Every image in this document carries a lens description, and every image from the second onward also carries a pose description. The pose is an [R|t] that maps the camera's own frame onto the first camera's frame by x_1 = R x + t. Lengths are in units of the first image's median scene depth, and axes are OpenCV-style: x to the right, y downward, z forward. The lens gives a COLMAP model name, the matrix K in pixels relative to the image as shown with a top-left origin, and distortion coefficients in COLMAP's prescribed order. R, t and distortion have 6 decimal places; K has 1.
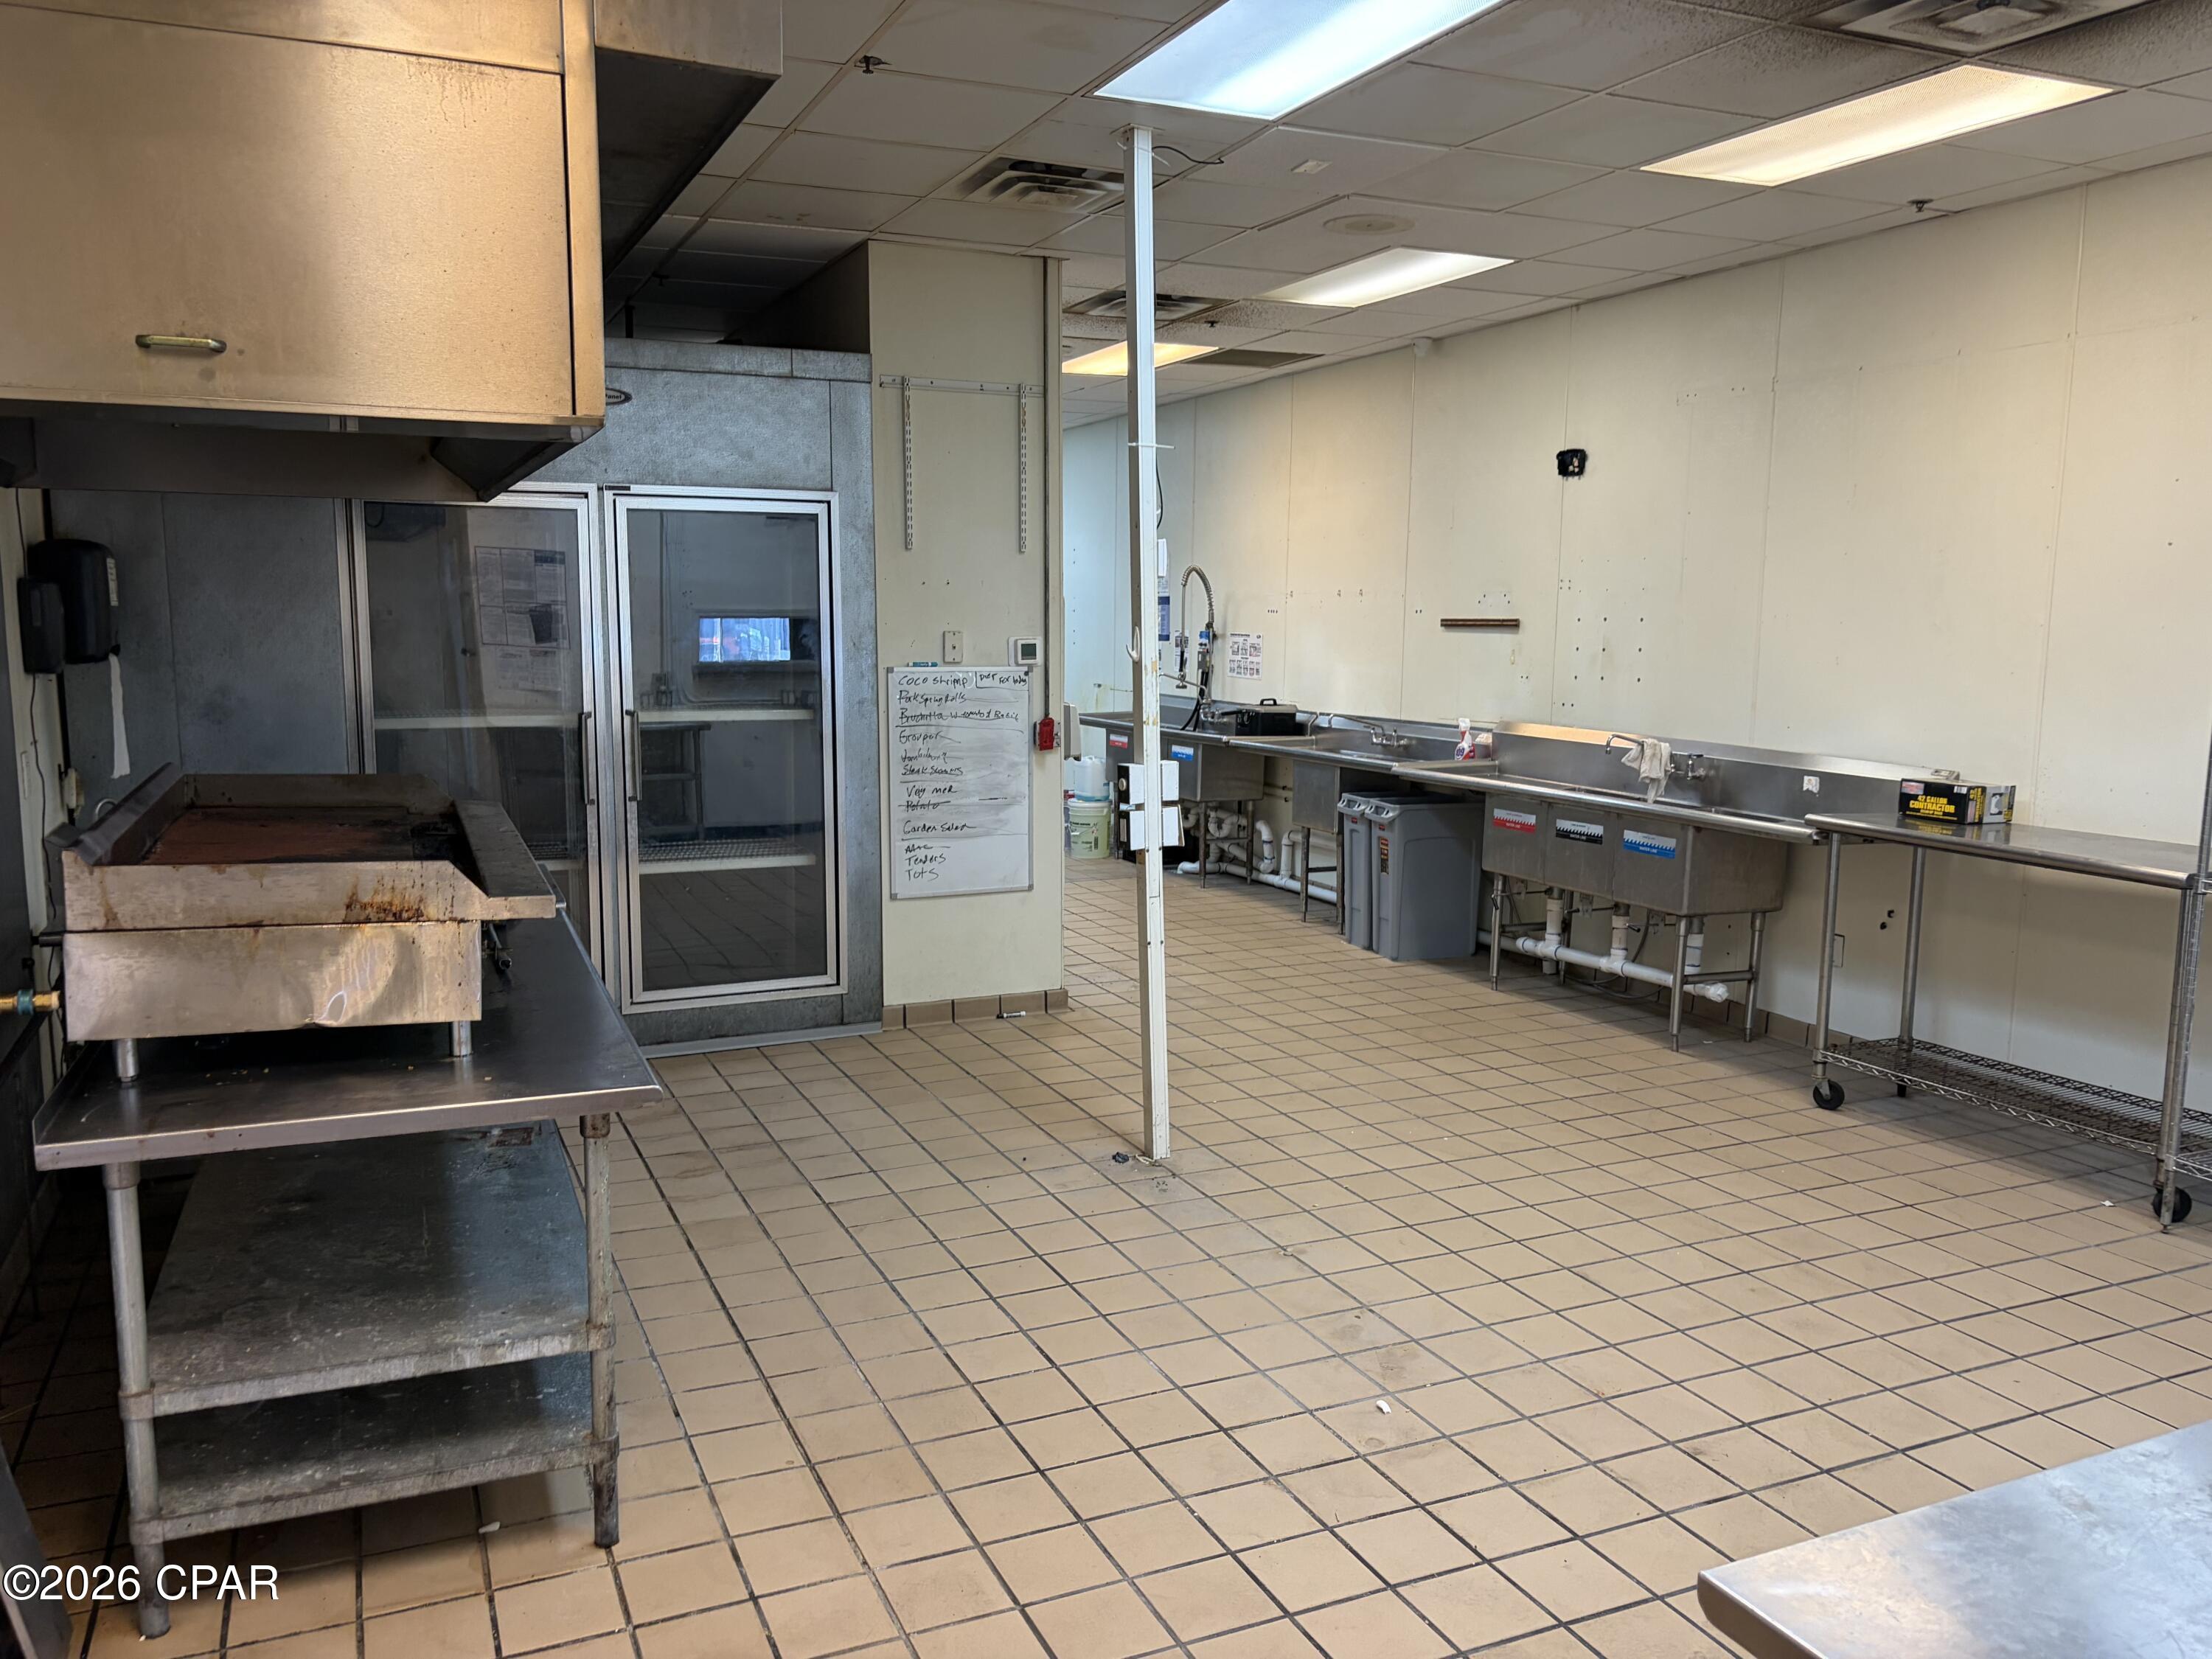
lens RADIAL K [[1684.0, 0, 1106.0], [0, 1684.0, 830.1], [0, 0, 1]] dist [0.014765, -0.002709]
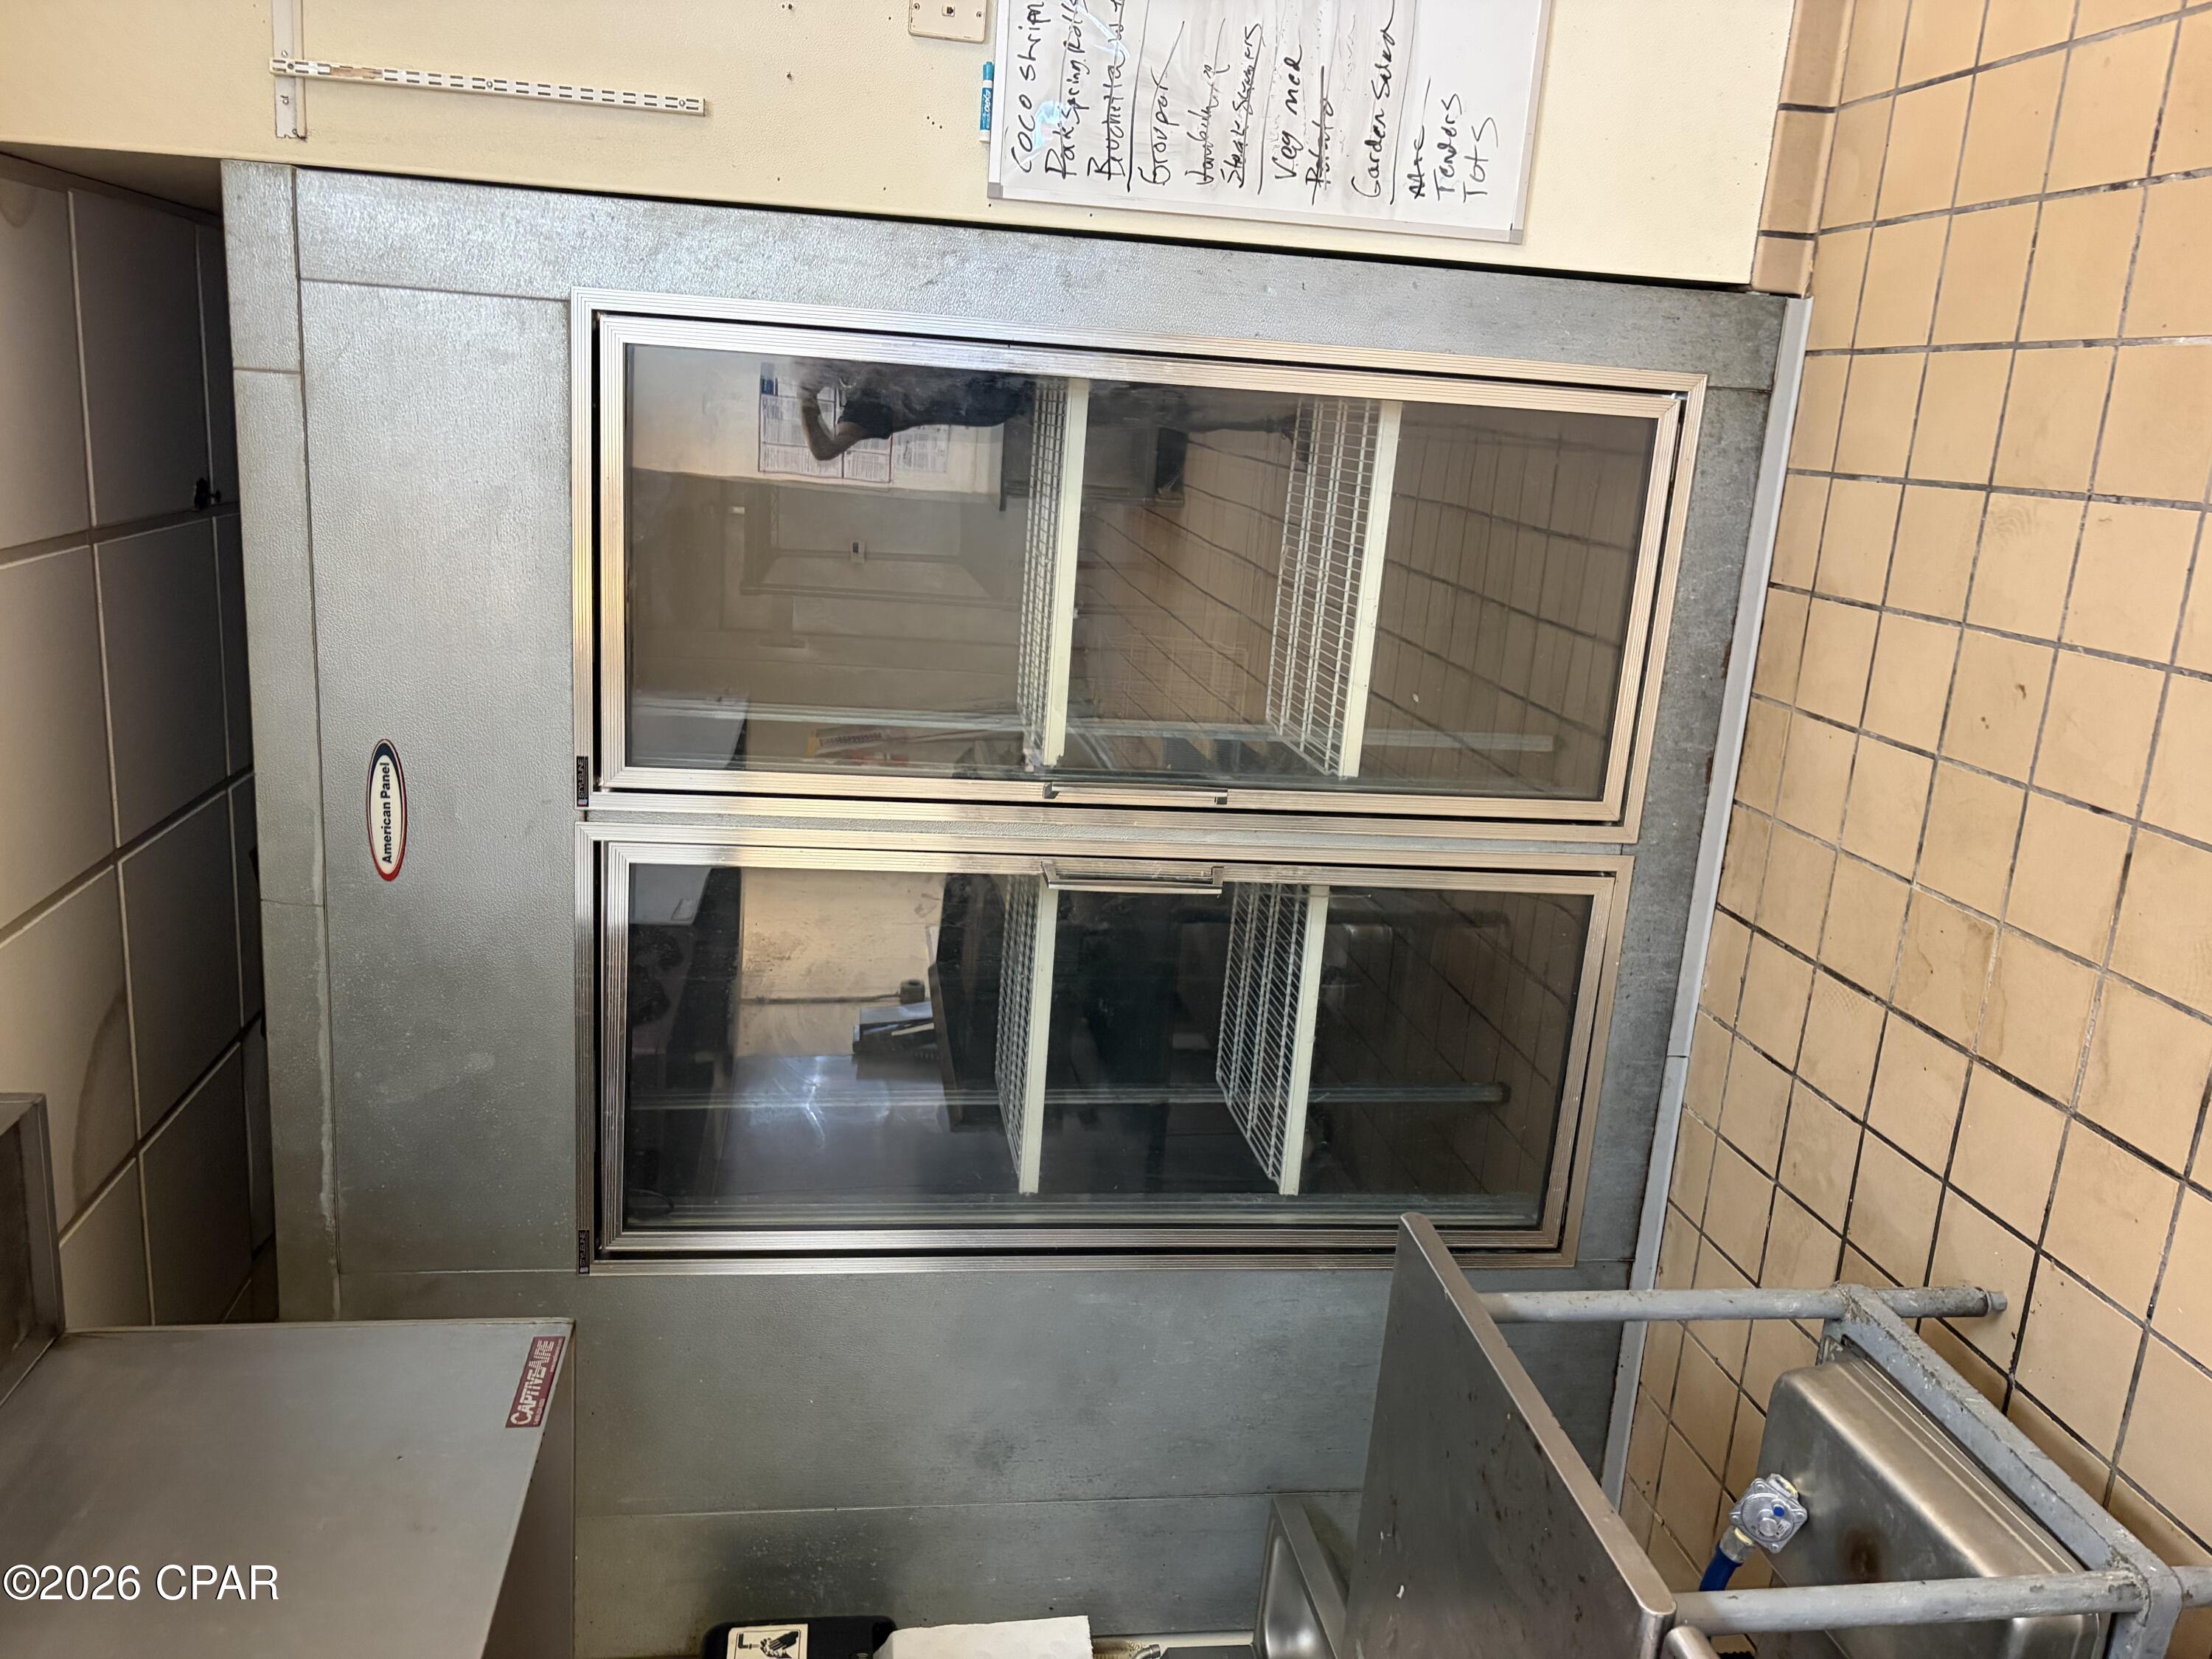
lens RADIAL K [[1684.0, 0, 1101.2], [0, 1684.0, 830.0], [0, 0, 1]] dist [0.014765, -0.002709]
pose [[0.112322, -0.786049, -0.607874, 0.005938], [0.993222, 0.107226, 0.044871, -0.069773], [0.029909, -0.608794, 0.792765, 0.562957]]
